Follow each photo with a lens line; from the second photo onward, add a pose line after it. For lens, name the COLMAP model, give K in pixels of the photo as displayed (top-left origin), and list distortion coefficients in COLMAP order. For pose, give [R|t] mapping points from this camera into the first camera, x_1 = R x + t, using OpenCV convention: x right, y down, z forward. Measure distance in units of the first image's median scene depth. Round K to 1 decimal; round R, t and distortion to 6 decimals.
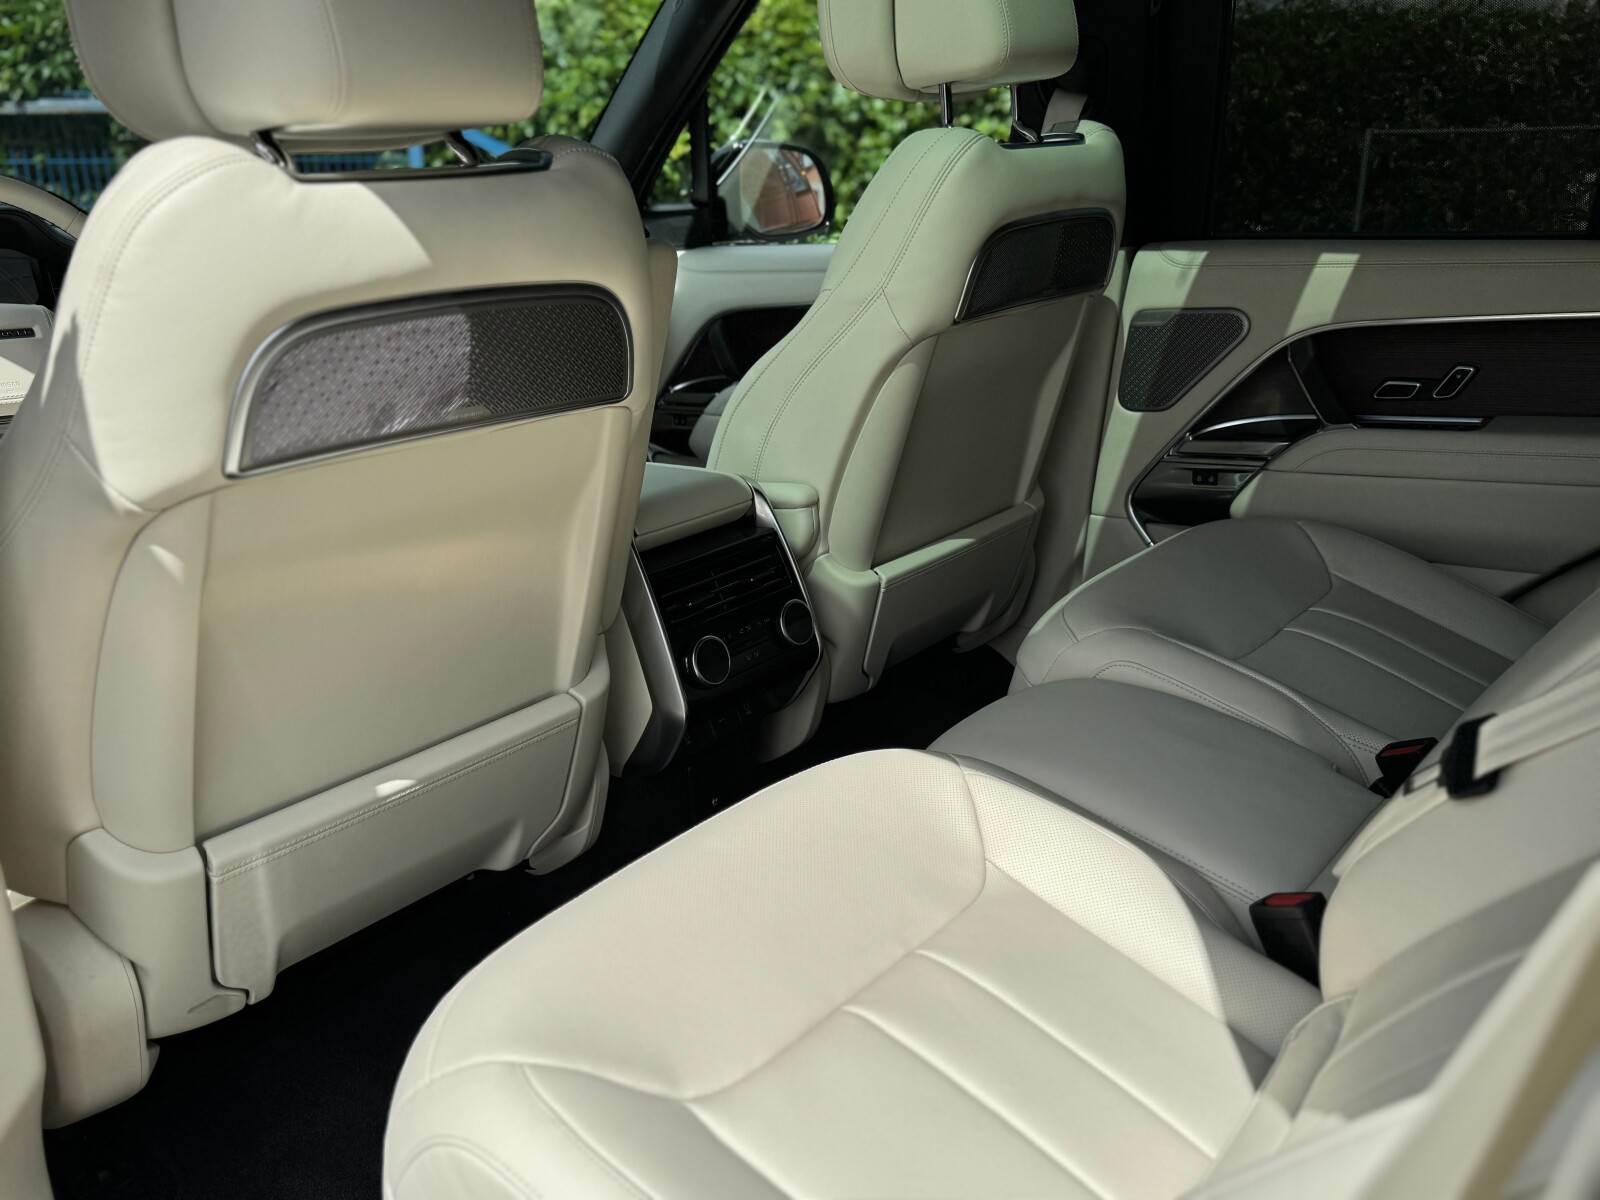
lens RADIAL K [[1422.6, 0, 800.0], [0, 1422.6, 600.0], [0, 0, 1]] dist [0.138358, 0.000916]
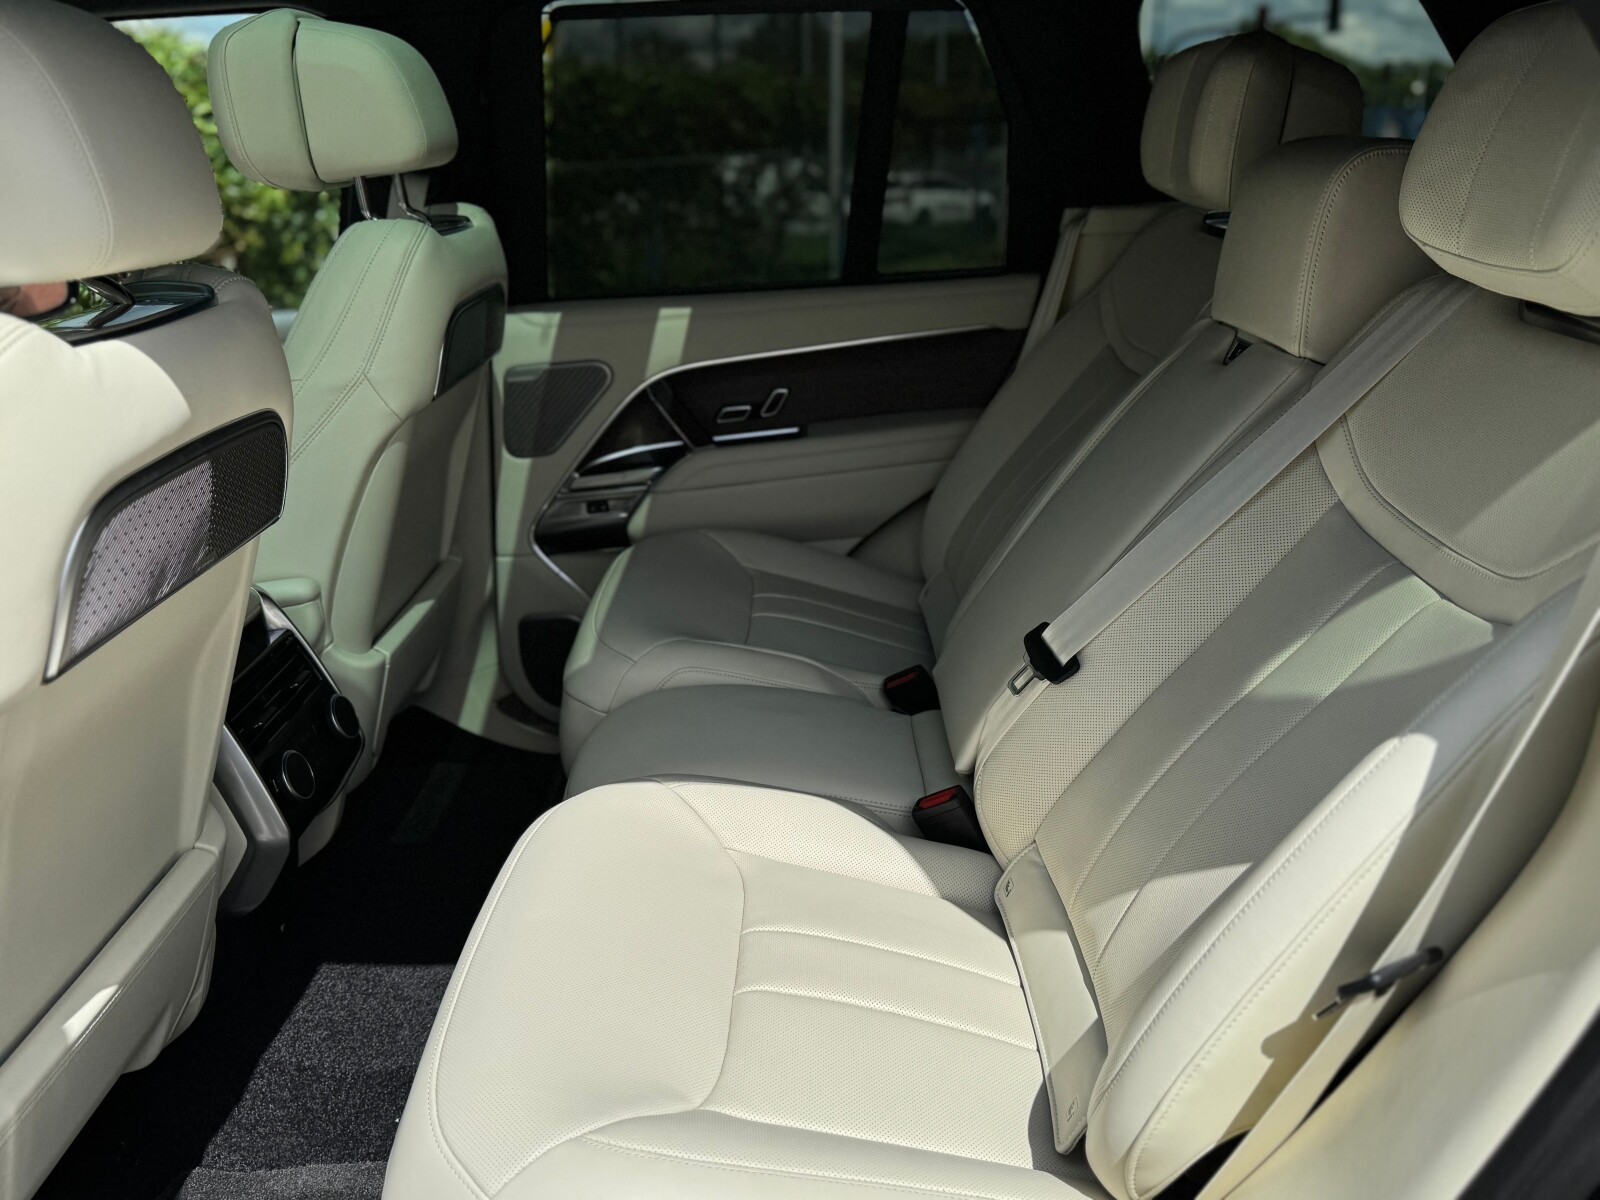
lens RADIAL K [[1422.6, 0, 800.0], [0, 1422.6, 600.0], [0, 0, 1]] dist [0.138358, 0.000916]
pose [[0.775916, -0.209740, 0.594948, -0.311014], [0.219846, 0.973891, 0.056613, -0.045952], [-0.591288, 0.086870, 0.801768, 0.003693]]
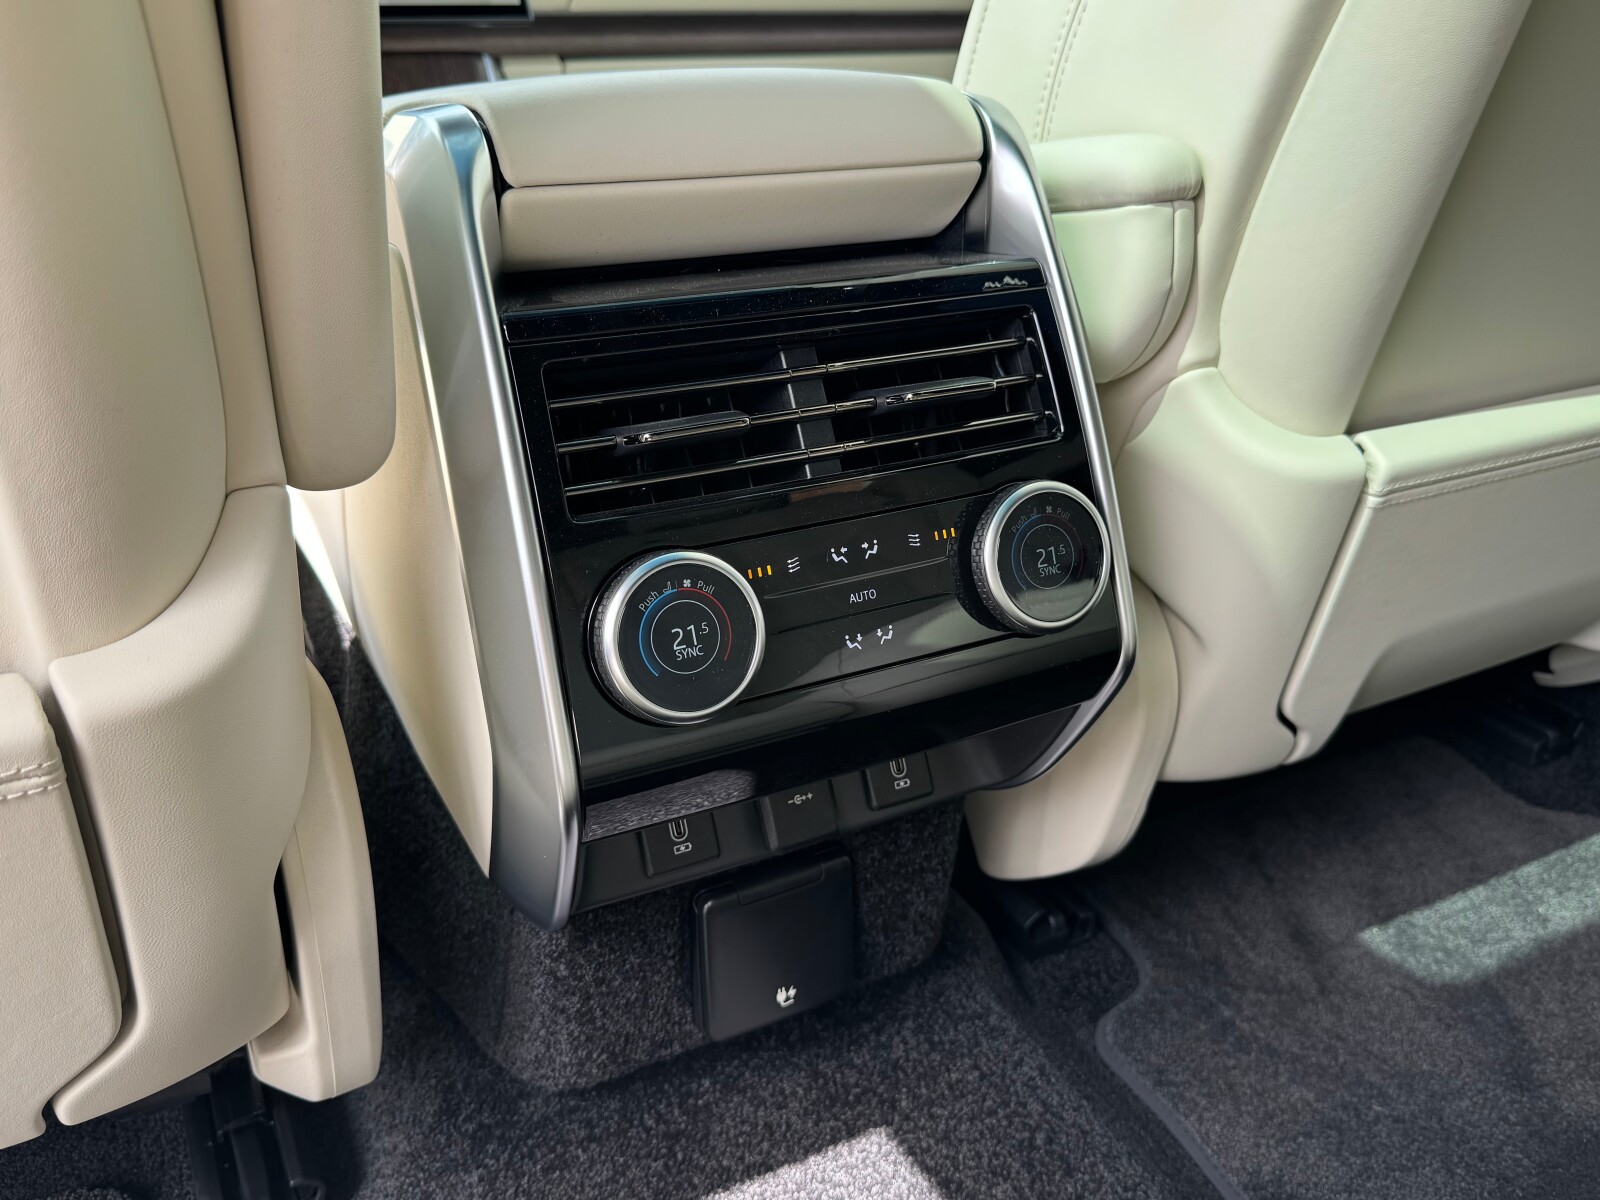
lens RADIAL K [[1422.6, 0, 800.0], [0, 1422.6, 600.0], [0, 0, 1]] dist [0.138358, 0.000916]
pose [[0.943045, 0.138235, -0.302585, 0.037558], [-0.122119, 0.989926, 0.071648, 0.008557], [0.309441, -0.030616, 0.950426, 0.633290]]
